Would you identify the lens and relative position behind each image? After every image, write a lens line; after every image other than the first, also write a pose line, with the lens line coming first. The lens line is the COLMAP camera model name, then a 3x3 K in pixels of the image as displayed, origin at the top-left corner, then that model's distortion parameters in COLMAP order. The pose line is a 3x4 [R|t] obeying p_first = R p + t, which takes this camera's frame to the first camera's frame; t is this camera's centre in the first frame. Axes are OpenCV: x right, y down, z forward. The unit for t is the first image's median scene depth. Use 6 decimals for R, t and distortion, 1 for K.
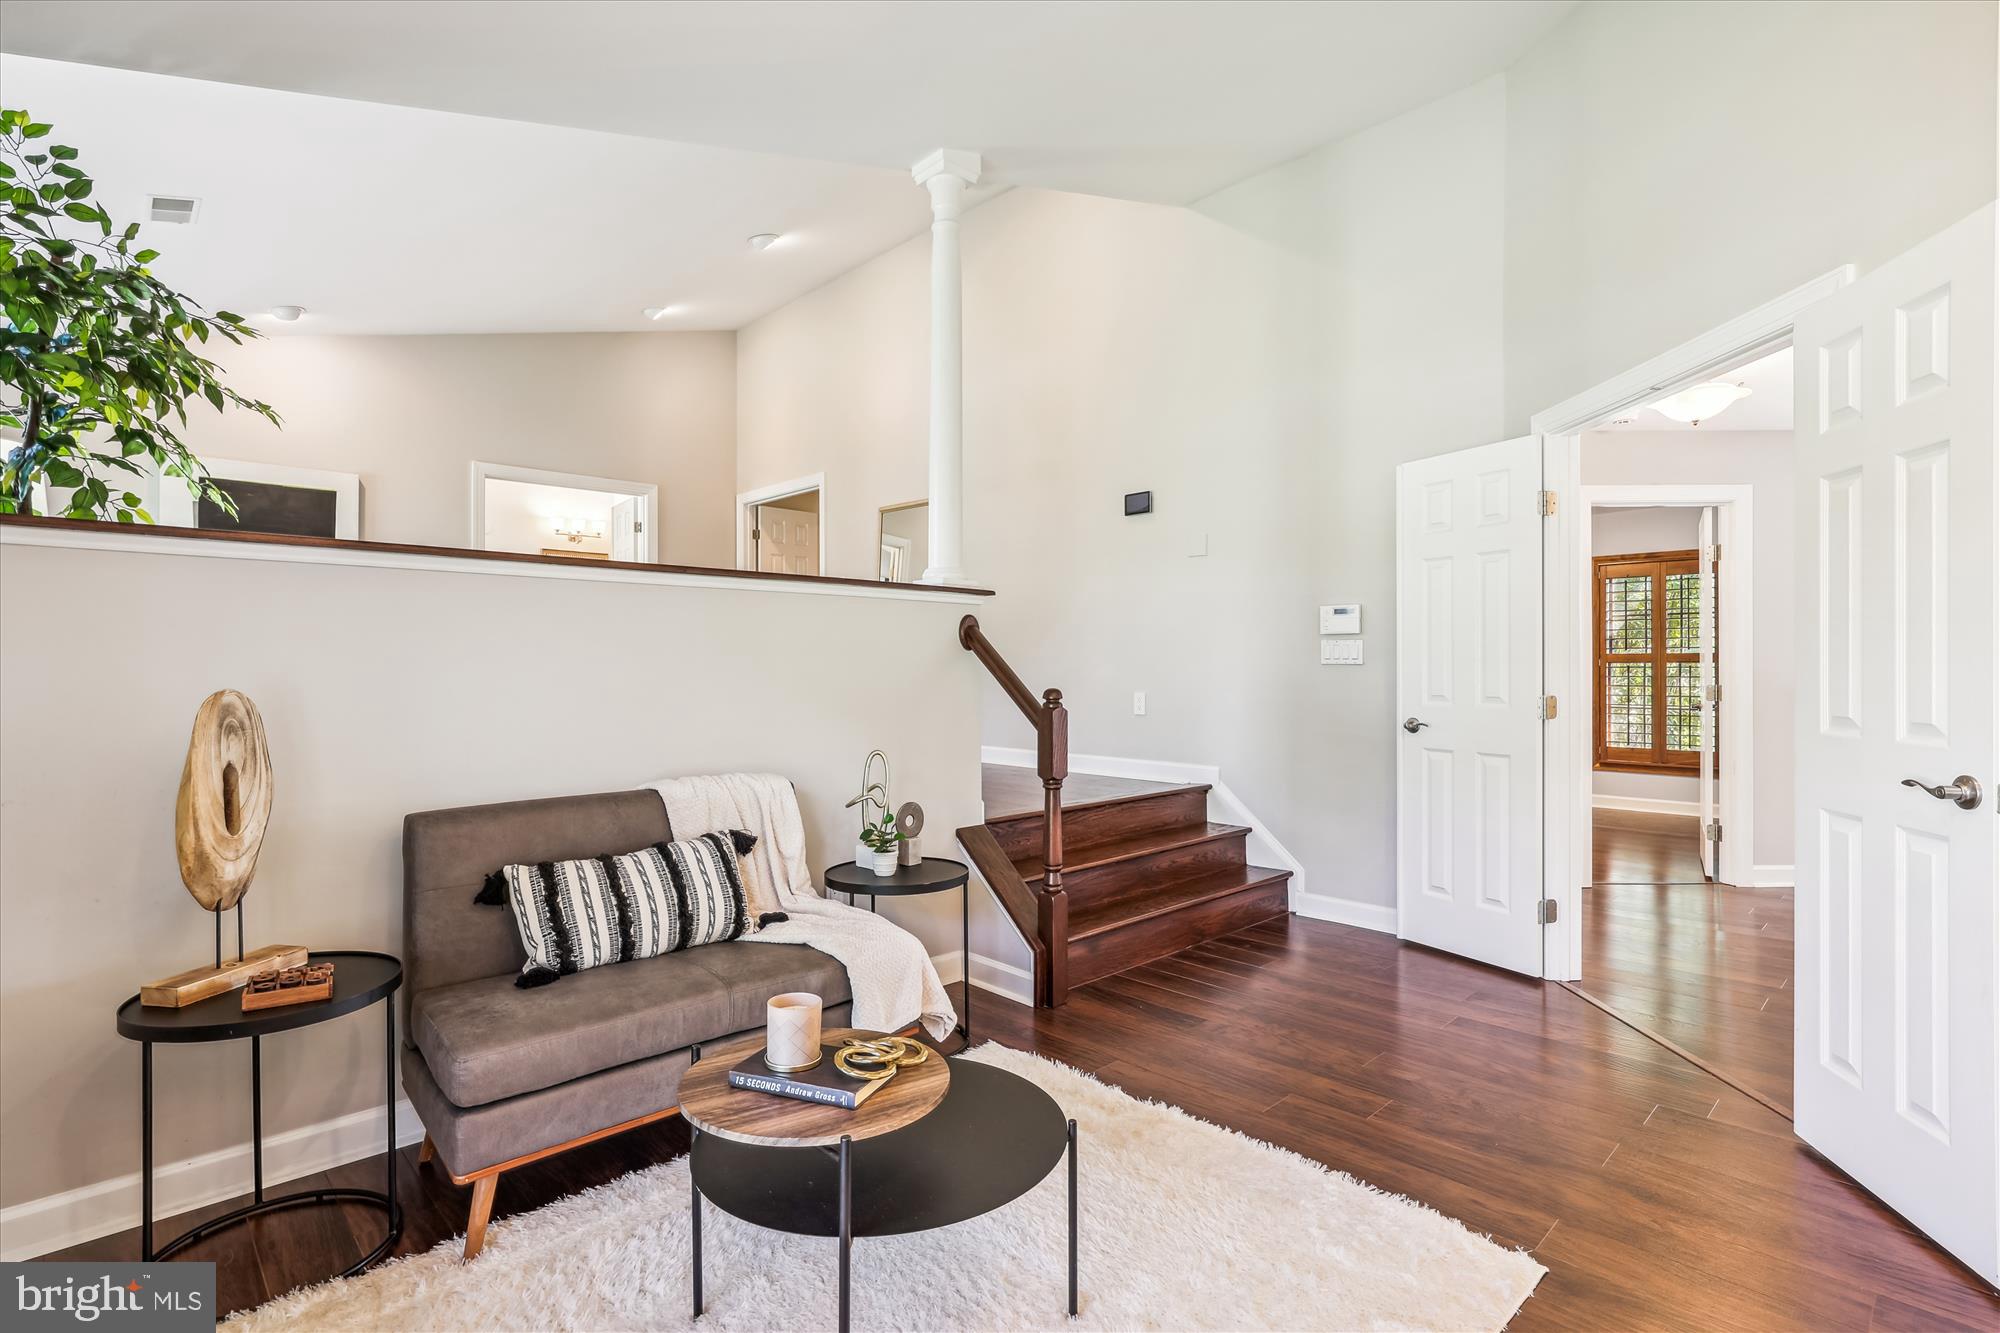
lens RADIAL K [[995.4, 0, 988.8], [0, 995.4, 676.6], [0, 0, 1]] dist [-0.002206, 0.000040]
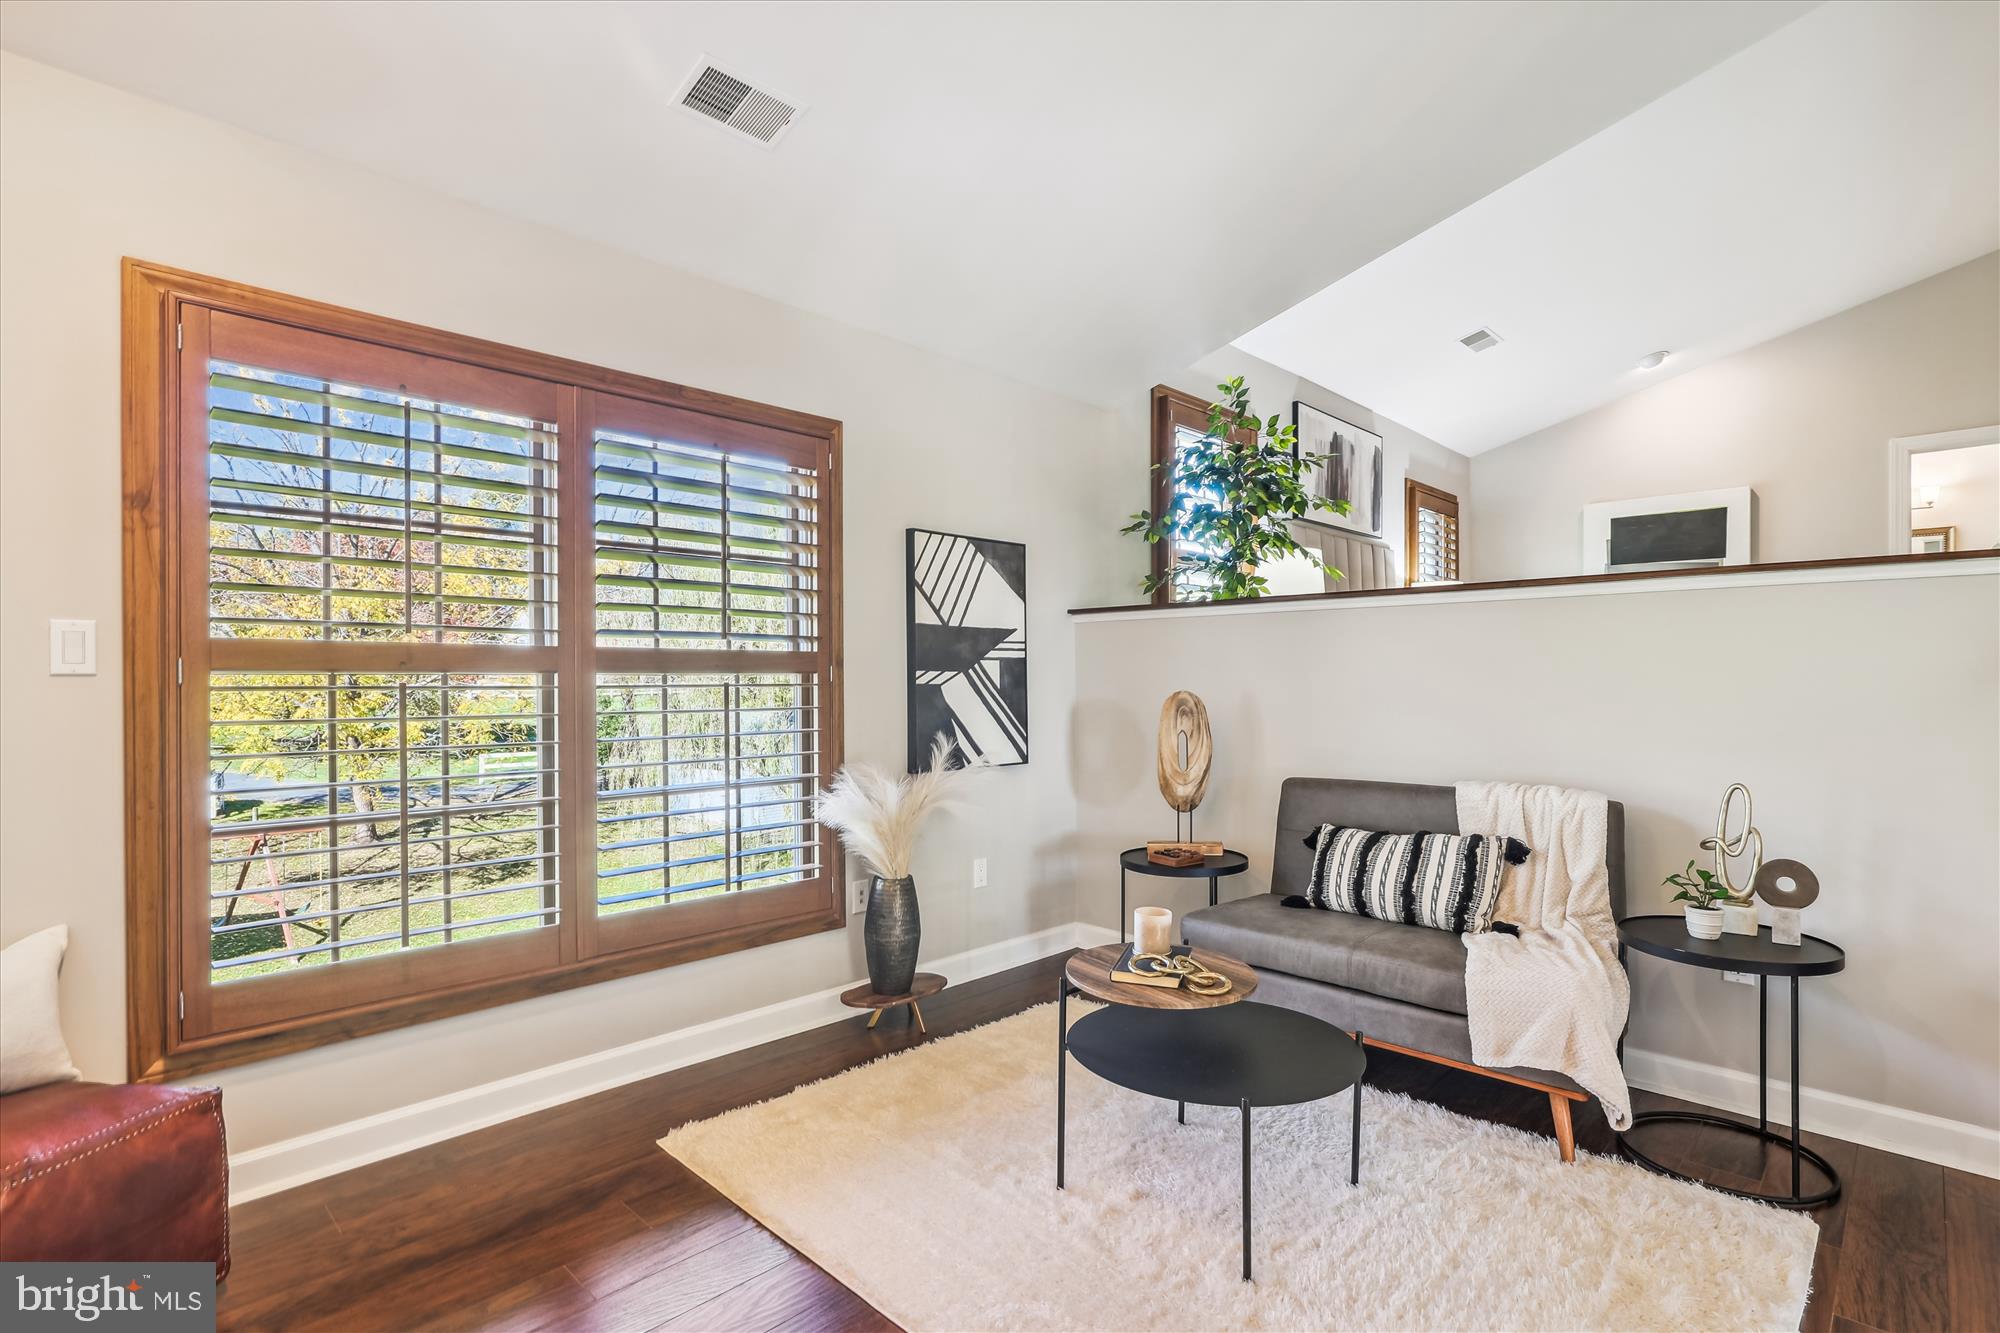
lens RADIAL K [[995.4, 0, 988.8], [0, 995.4, 676.6], [0, 0, 1]] dist [-0.002206, 0.000040]
pose [[0.002258, -0.002860, -0.999993, 0.835637], [-0.006388, 0.999975, -0.002875, -0.004303], [0.999977, 0.006395, 0.002239, 0.511530]]
